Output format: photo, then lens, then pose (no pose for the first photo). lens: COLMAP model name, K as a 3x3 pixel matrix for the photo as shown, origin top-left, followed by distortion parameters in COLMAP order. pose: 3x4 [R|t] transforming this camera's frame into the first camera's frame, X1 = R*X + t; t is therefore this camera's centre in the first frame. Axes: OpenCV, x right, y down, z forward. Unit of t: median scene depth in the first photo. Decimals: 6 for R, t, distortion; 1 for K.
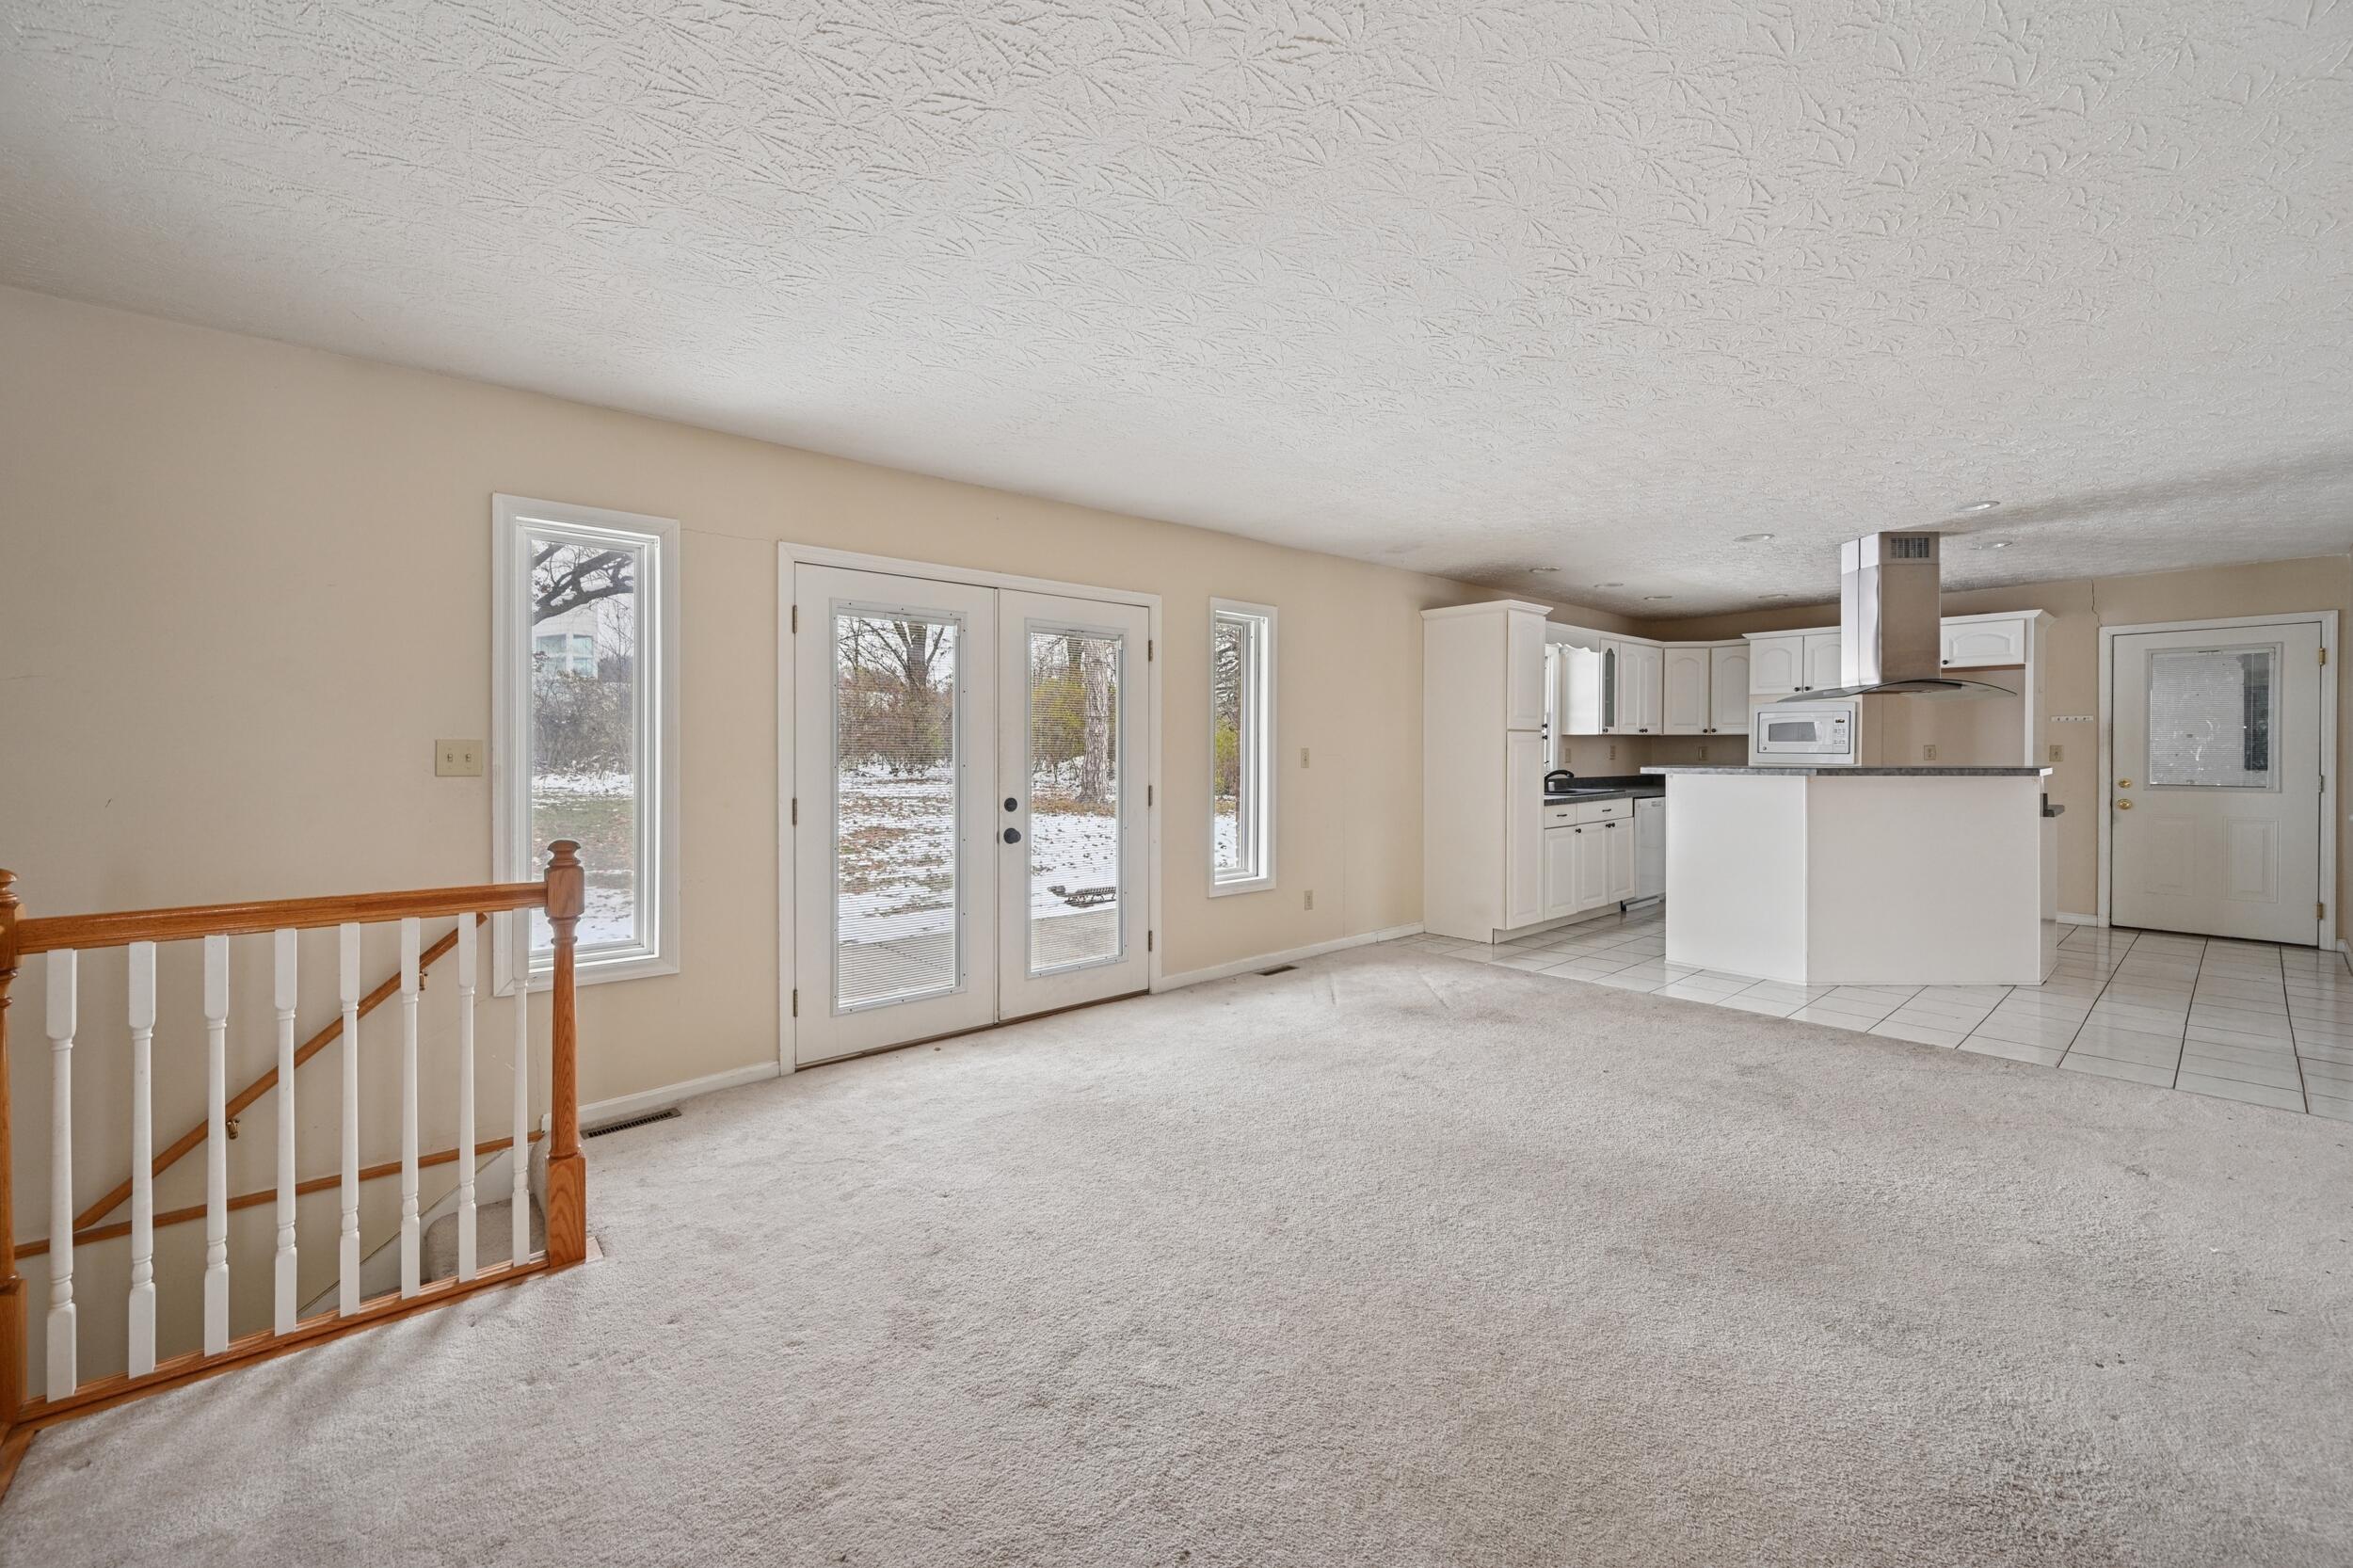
lens RADIAL K [[938.1, 0, 1184.4], [0, 938.1, 758.9], [0, 0, 1]] dist [-0.000356, 0.000470]
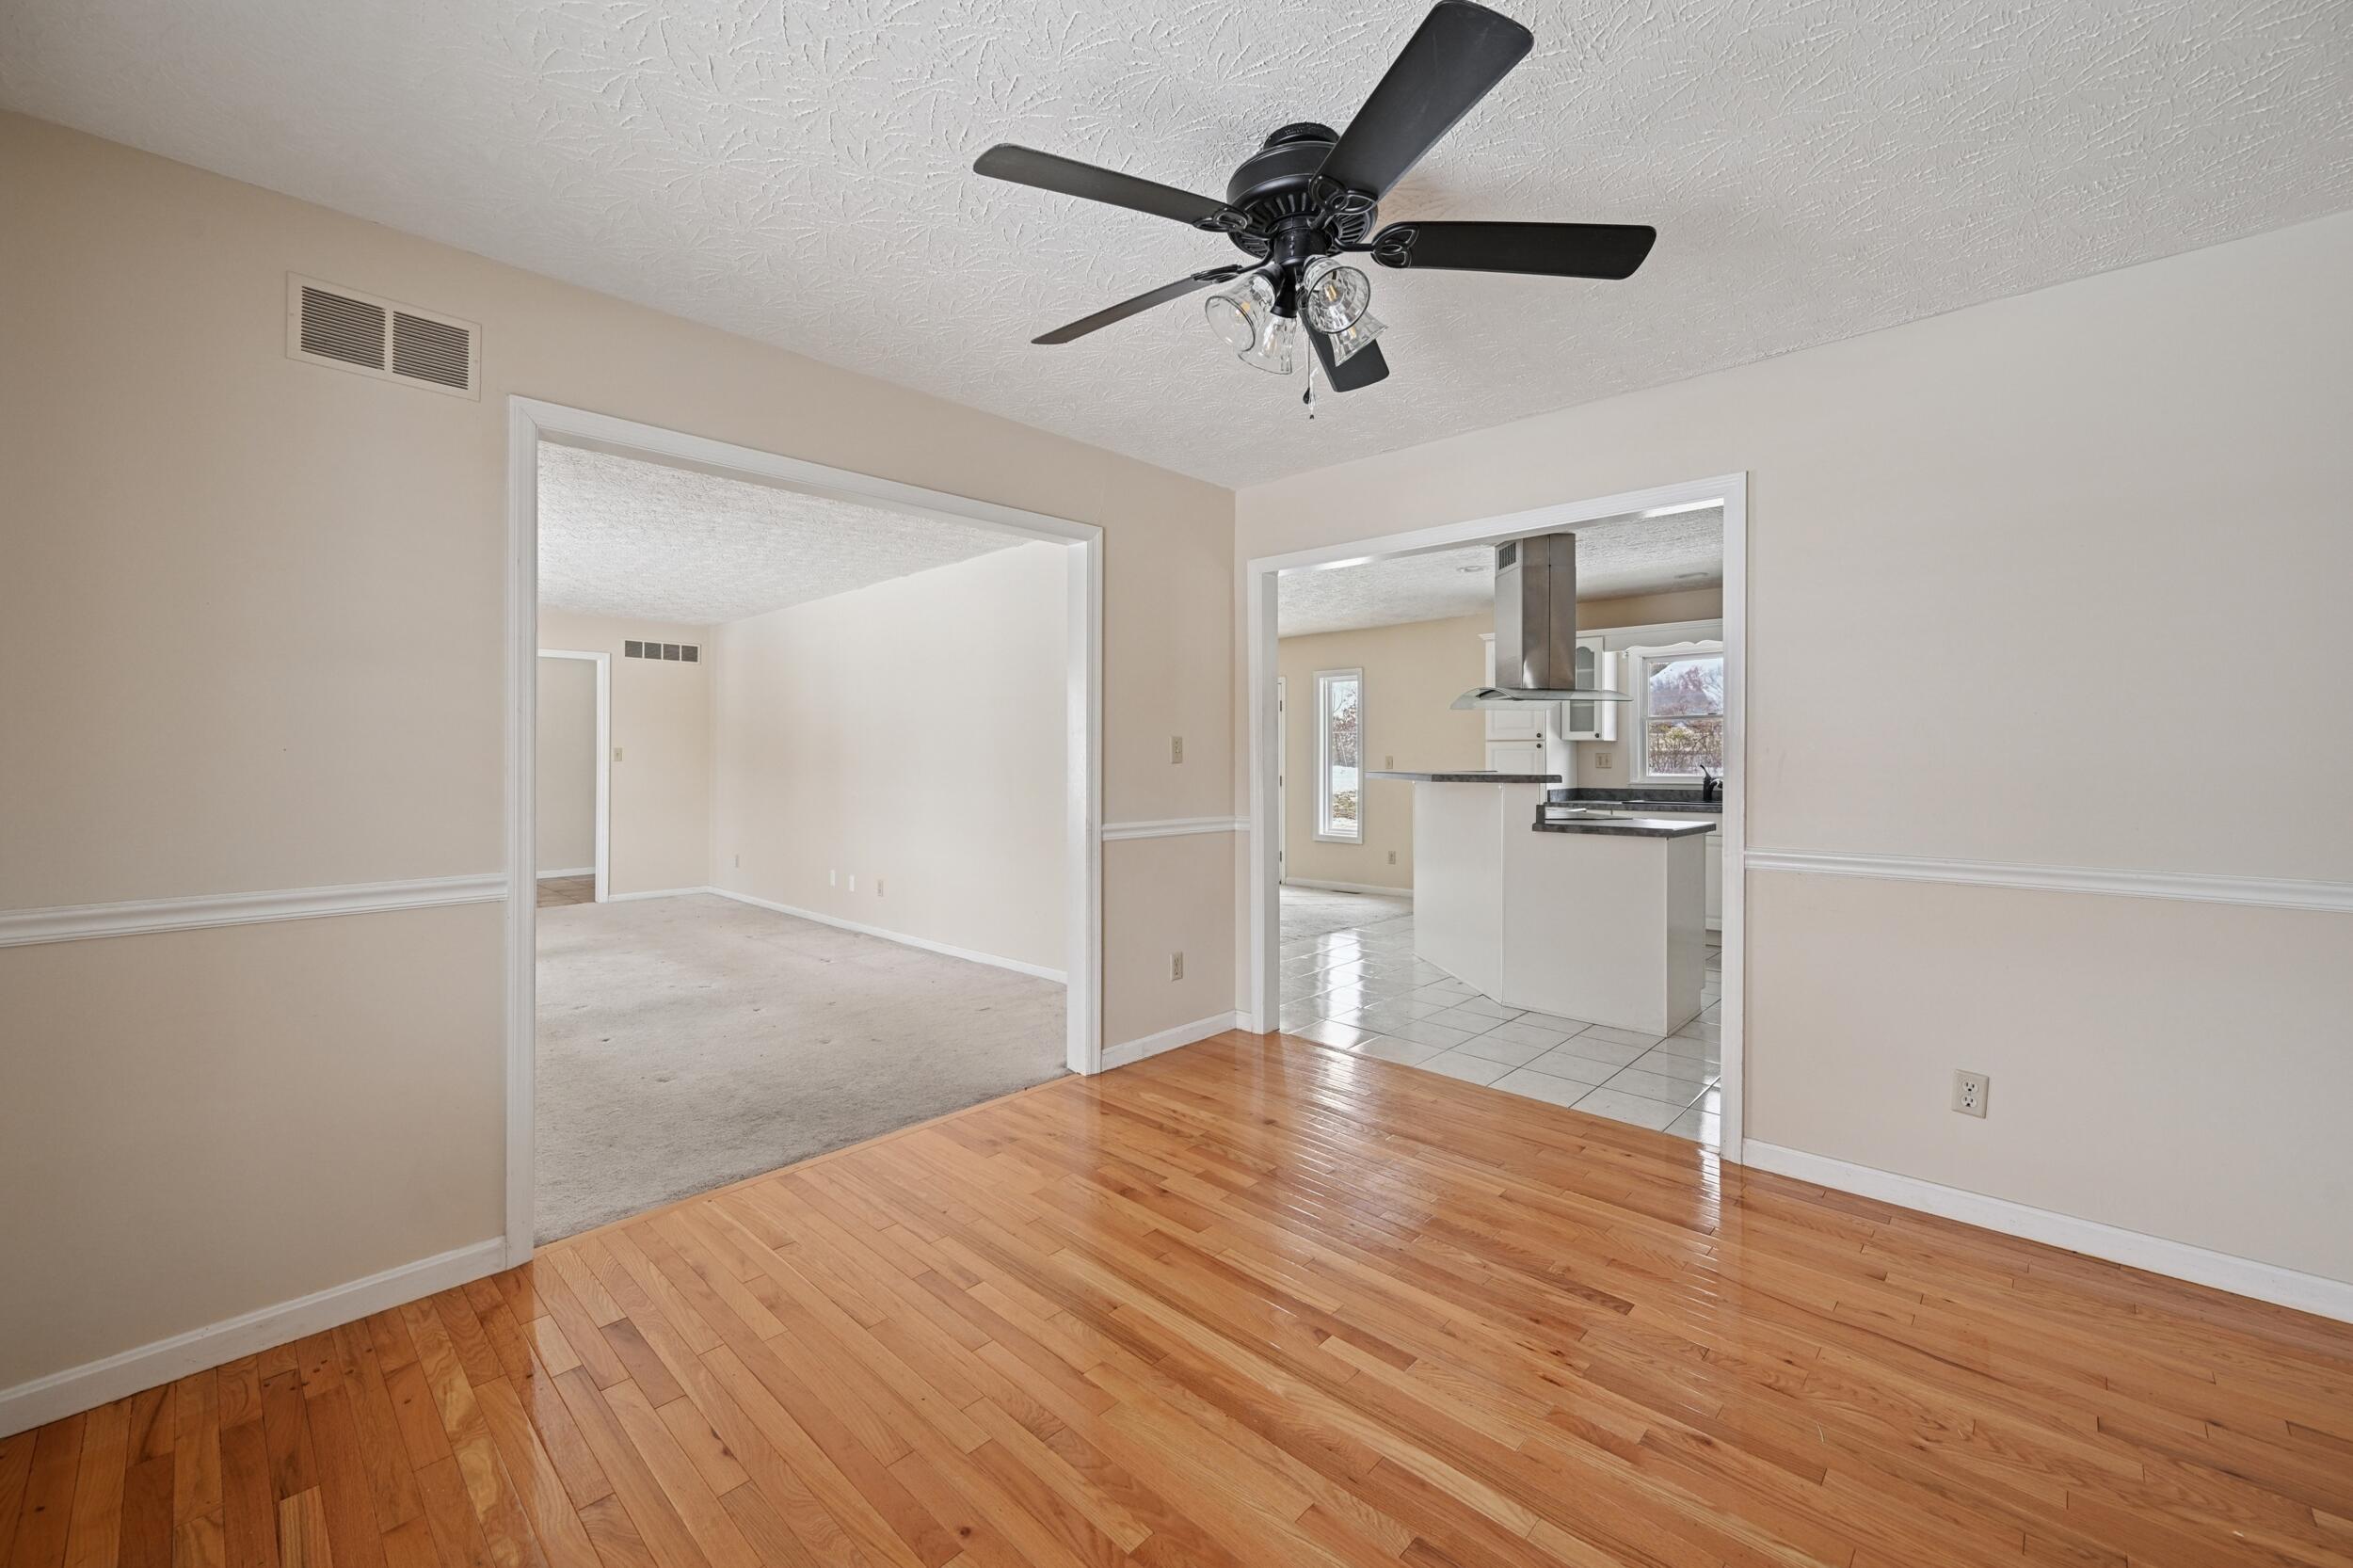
lens RADIAL K [[938.1, 0, 1173.8], [0, 938.1, 762.2], [0, 0, 1]] dist [-0.000356, 0.000470]
pose [[0.100780, 0.004158, -0.994900, 1.407085], [-0.006325, 0.999974, 0.003538, -0.004846], [0.994889, 0.005936, 0.100804, 0.440768]]
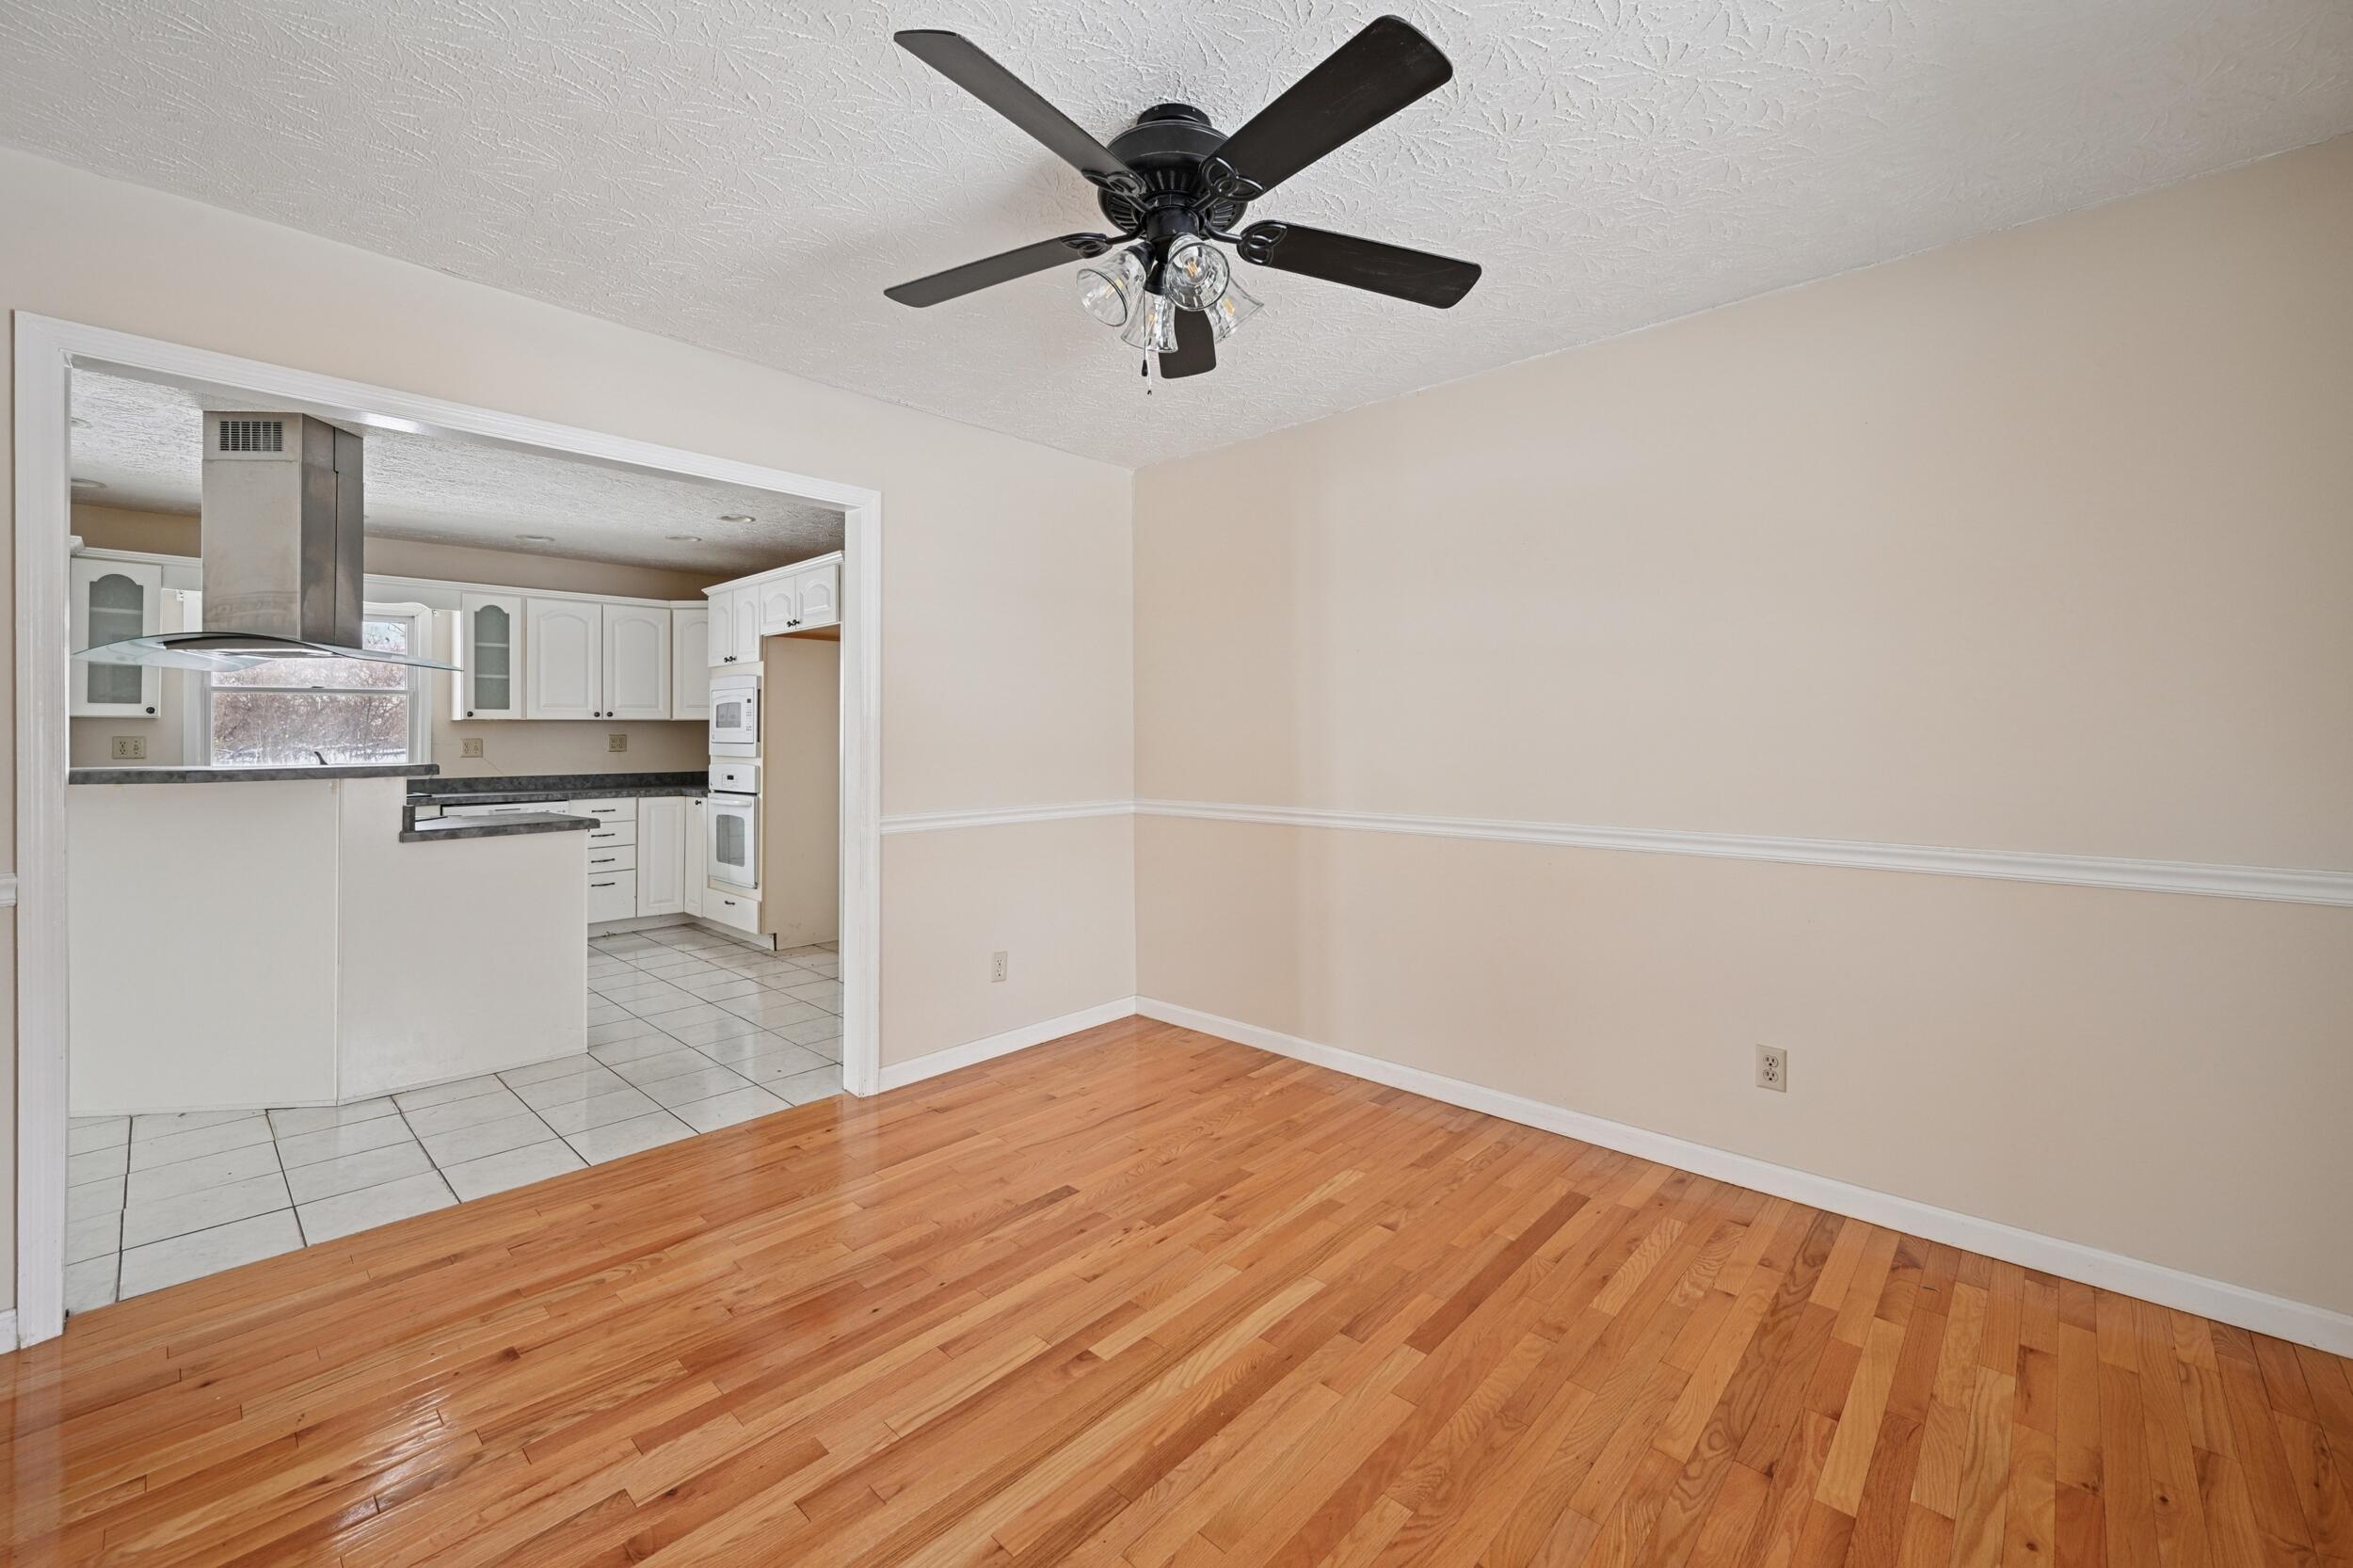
lens RADIAL K [[938.1, 0, 1178.7], [0, 938.1, 731.9], [0, 0, 1]] dist [-0.000356, 0.000470]
pose [[0.993832, -0.005151, 0.110773, 1.093551], [0.006565, 0.999902, -0.012403, -0.003348], [-0.110698, 0.013053, 0.993768, 0.223341]]
